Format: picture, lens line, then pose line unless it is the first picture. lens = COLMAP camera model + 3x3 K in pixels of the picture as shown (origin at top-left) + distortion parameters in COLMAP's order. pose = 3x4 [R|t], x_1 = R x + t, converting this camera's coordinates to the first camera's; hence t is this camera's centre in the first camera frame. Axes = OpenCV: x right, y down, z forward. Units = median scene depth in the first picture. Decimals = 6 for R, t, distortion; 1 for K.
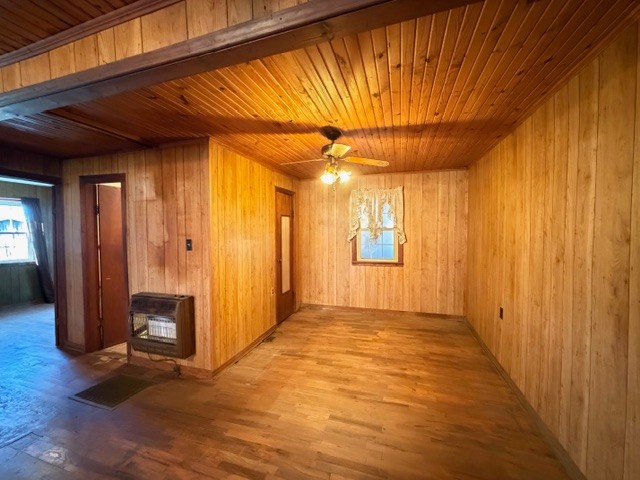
lens RADIAL K [[254.8, 0, 320.0], [0, 254.8, 240.0], [0, 0, 1]] dist [-0.001154, 0.000163]
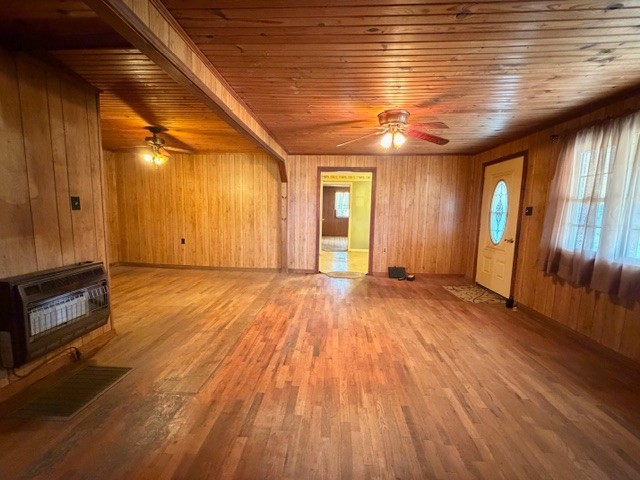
lens RADIAL K [[254.8, 0, 320.0], [0, 254.8, 240.0], [0, 0, 1]] dist [-0.001154, 0.000163]
pose [[-0.237108, -0.113072, 0.964880, -1.431312], [0.008028, 0.992941, 0.118334, 0.042907], [-0.971450, 0.035804, -0.234527, 0.387589]]
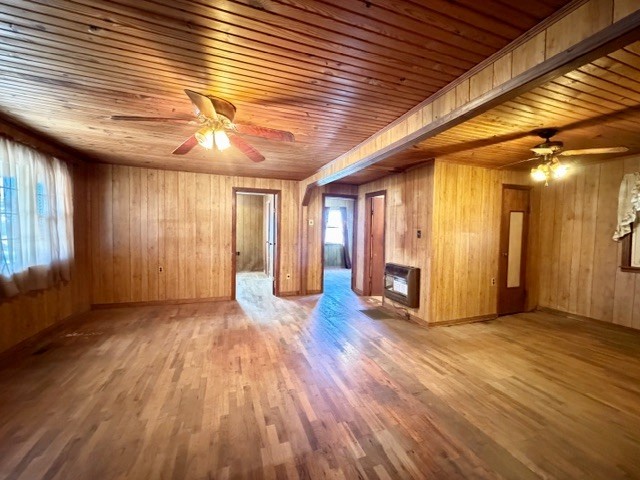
lens RADIAL K [[254.8, 0, 320.0], [0, 254.8, 240.0], [0, 0, 1]] dist [-0.001154, 0.000163]
pose [[0.606931, 0.045097, -0.793474, 0.293364], [-0.043186, 0.998785, 0.023733, 0.040523], [0.793580, 0.019863, 0.608142, -0.334221]]
